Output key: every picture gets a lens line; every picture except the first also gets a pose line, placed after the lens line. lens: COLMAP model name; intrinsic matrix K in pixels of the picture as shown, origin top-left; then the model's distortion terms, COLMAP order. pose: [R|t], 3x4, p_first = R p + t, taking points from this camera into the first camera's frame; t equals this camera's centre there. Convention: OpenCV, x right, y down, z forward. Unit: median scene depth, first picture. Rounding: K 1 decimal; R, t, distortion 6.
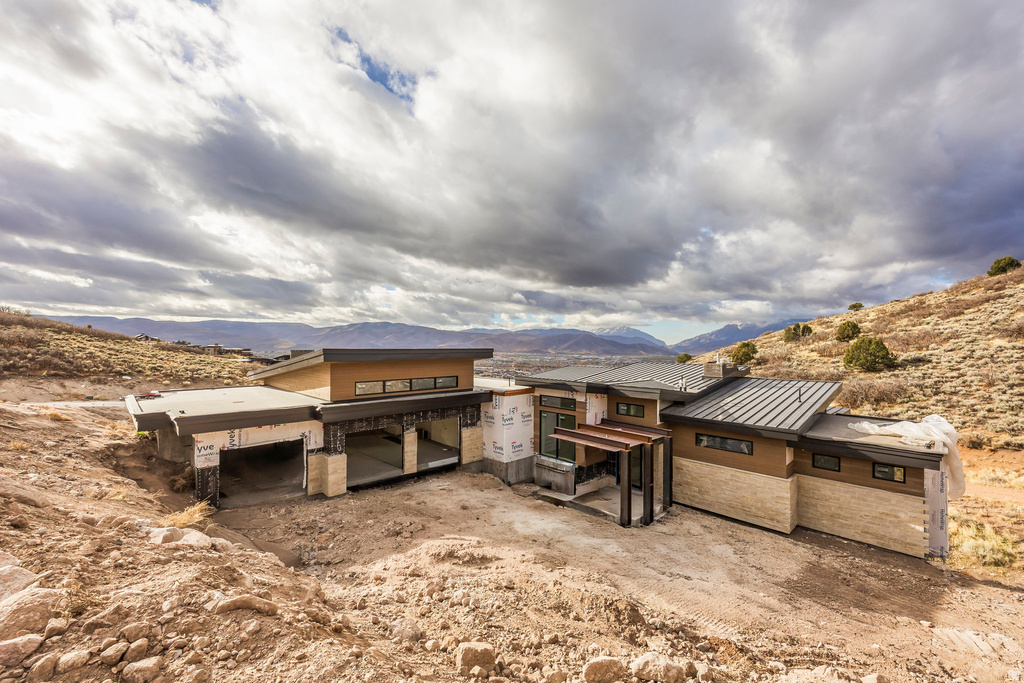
lens RADIAL K [[417.5, 0, 517.8], [0, 417.5, 339.1], [0, 0, 1]] dist [0.021260, 0.000027]
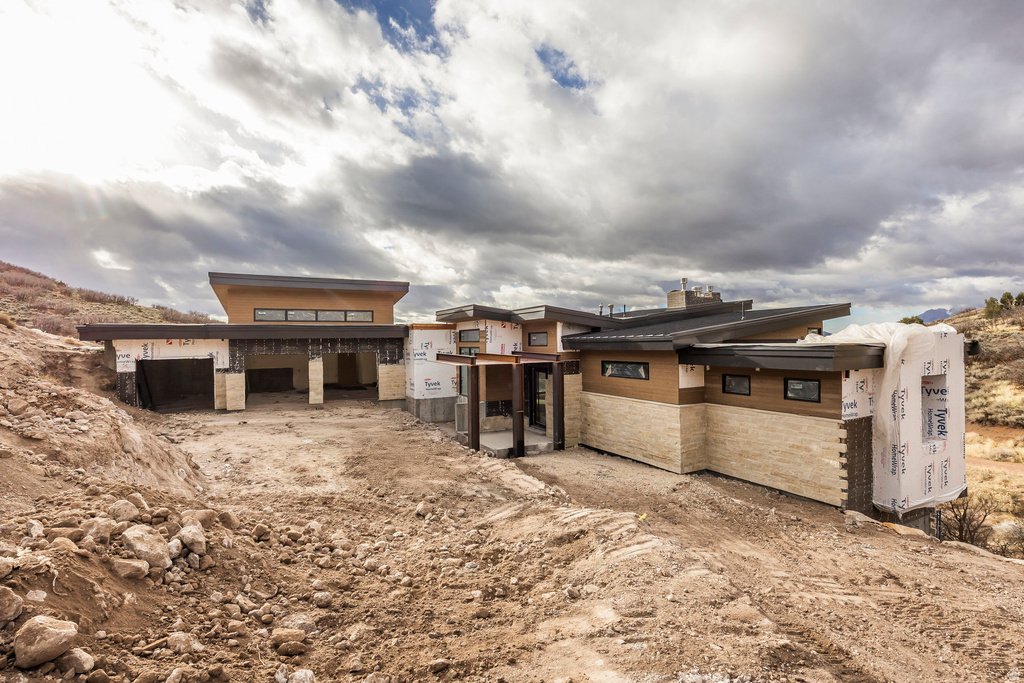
lens RADIAL K [[456.8, 0, 510.0], [0, 456.8, 340.7], [0, 0, 1]] dist [0.000895, 0.000248]
pose [[0.944518, -0.024579, -0.327537, 0.581020], [0.024428, 0.999691, -0.004576, 0.195716], [0.327549, -0.003679, 0.944827, 0.101872]]
